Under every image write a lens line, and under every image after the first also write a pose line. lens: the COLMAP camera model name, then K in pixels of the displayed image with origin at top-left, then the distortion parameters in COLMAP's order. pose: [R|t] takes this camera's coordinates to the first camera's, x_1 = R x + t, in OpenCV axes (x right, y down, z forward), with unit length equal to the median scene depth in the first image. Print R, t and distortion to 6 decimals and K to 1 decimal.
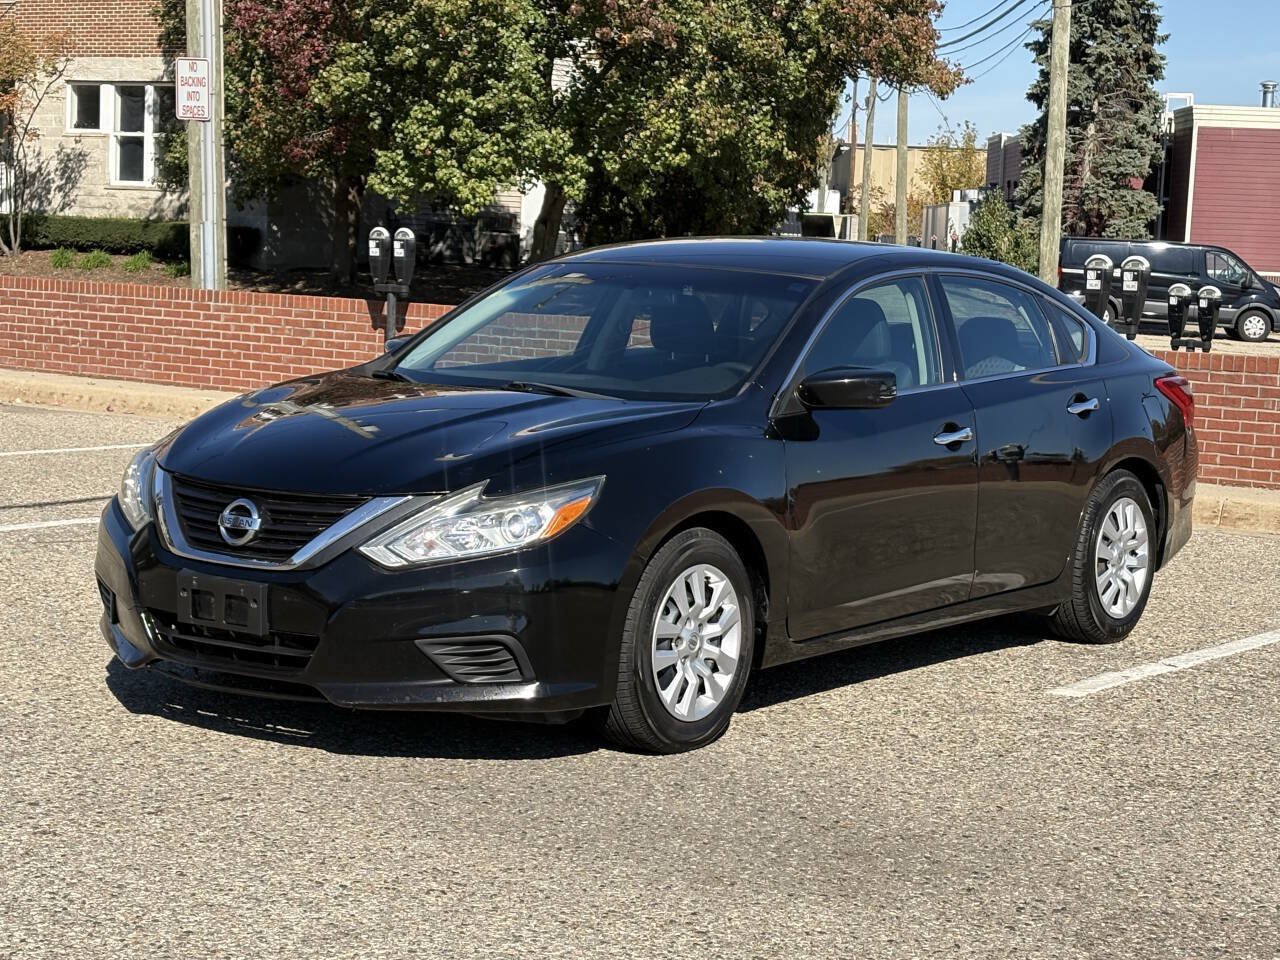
lens RADIAL K [[2482.9, 0, 643.2], [0, 2482.9, 471.0], [0, 0, 1]] dist [0.146307, 0.000000]
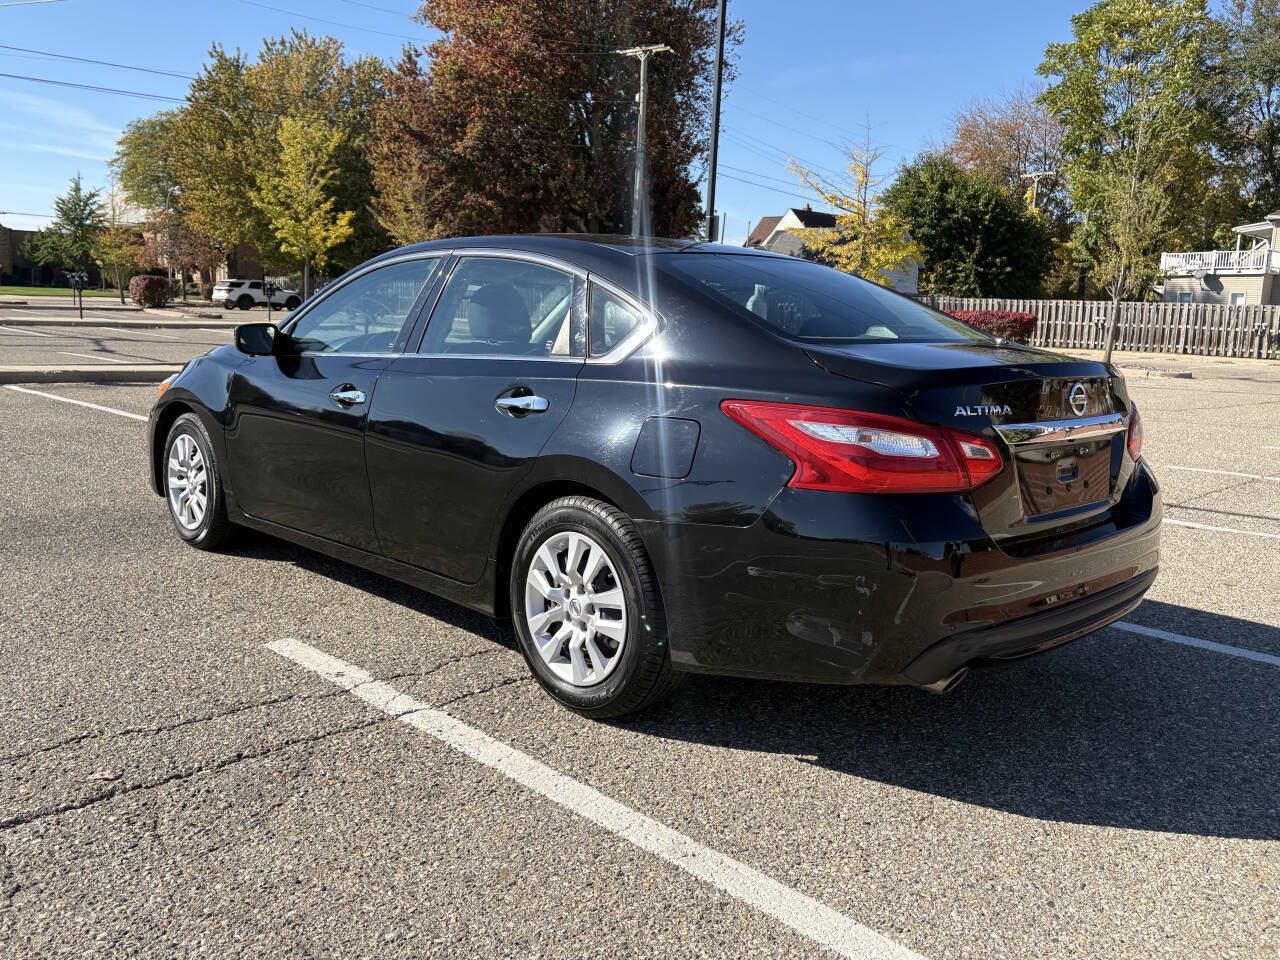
lens RADIAL K [[1071.1, 0, 654.0], [0, 1071.1, 472.3], [0, 0, 1]] dist [0.051849, -0.056474]
pose [[-0.164906, 0.102031, -0.981018, 0.525651], [-0.134754, 0.982978, 0.124886, -0.053972], [0.977061, 0.152790, -0.148349, 1.092133]]
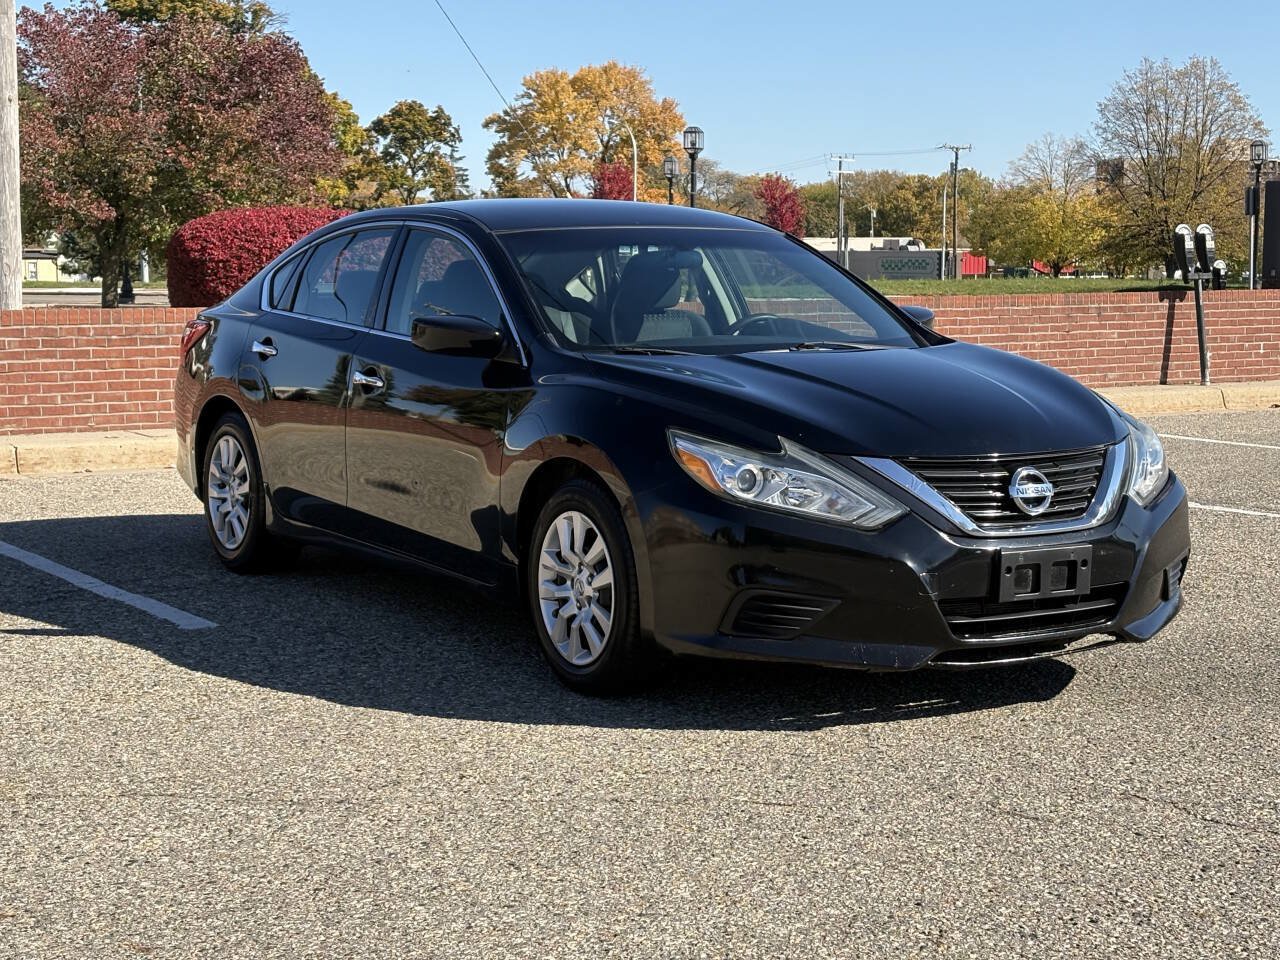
lens RADIAL K [[2243.7, 0, 641.5], [0, 2243.7, 481.1], [0, 0, 1]] dist [0.008041, 0.000000]
pose [[0.404747, -0.132274, 0.904811, -0.770364], [0.097618, 0.990078, 0.101072, -0.066362], [-0.909203, 0.047417, 0.413643, 0.573438]]
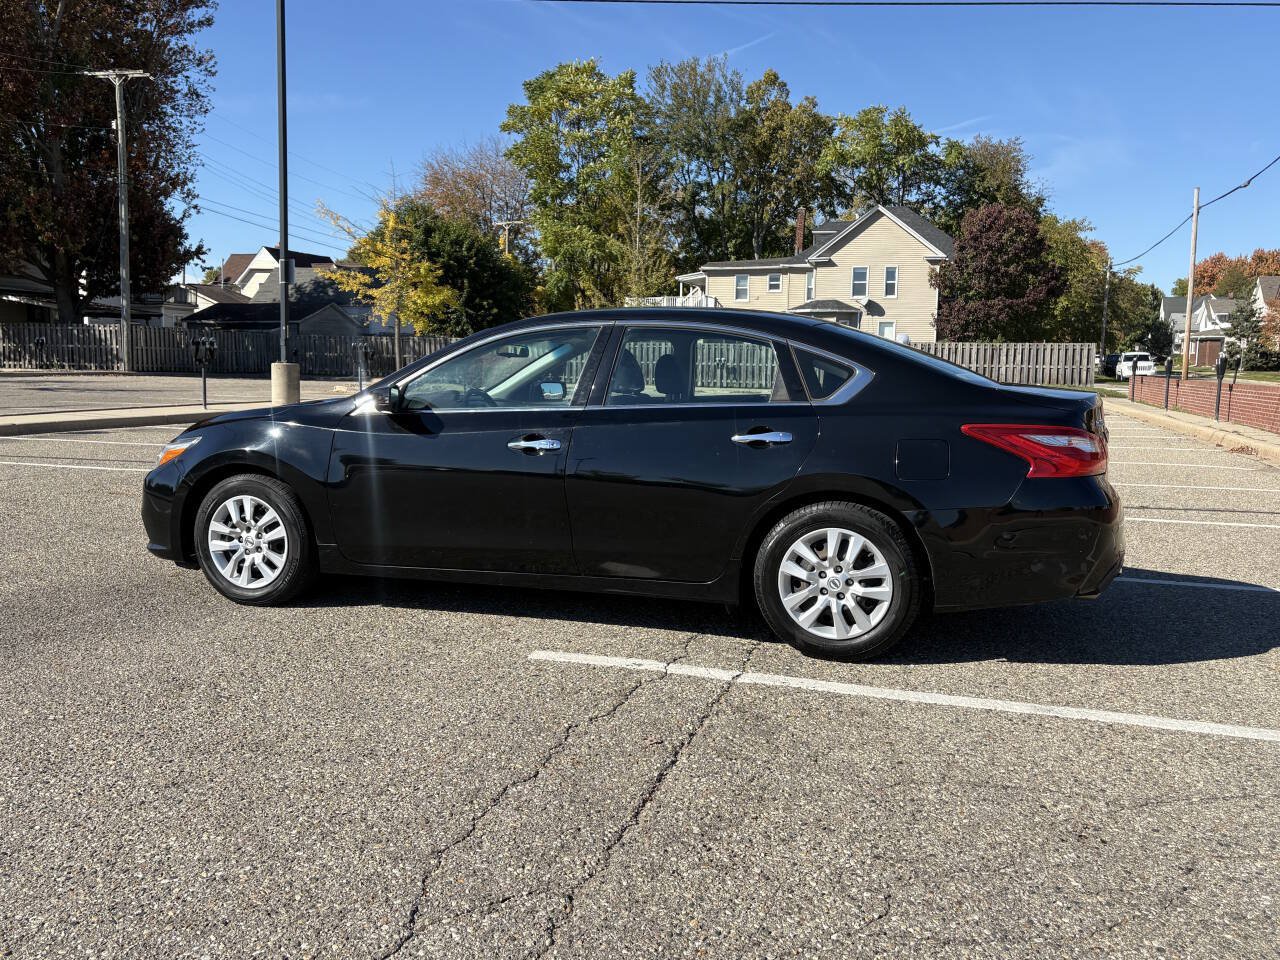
lens RADIAL K [[1071.1, 0, 630.3], [0, 1071.1, 480.1], [0, 0, 1]] dist [0.051849, -0.056474]
pose [[0.303205, 0.069301, -0.950402, 0.615366], [-0.091067, 0.994895, 0.043492, -0.022089], [0.948564, 0.073363, 0.307968, 0.788002]]
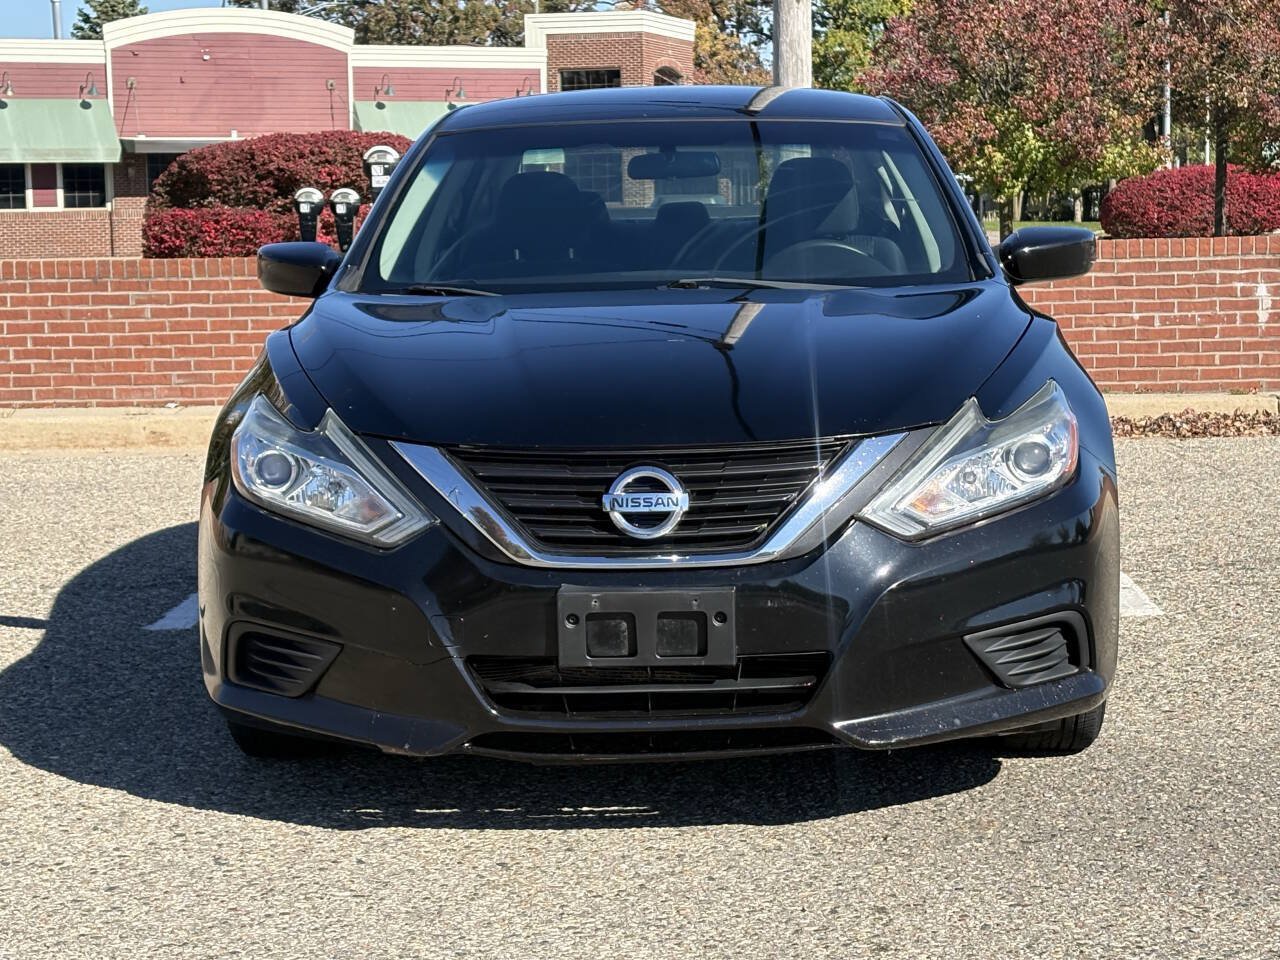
lens RADIAL K [[2666.0, 0, 644.0], [0, 2666.0, 478.7], [0, 0, 1]] dist [0.143616, 0.000000]
pose [[0.835201, -0.113879, 0.538025, -0.401781], [0.104013, 0.993378, 0.048796, -0.014964], [-0.540019, 0.015207, 0.841515, 0.303969]]
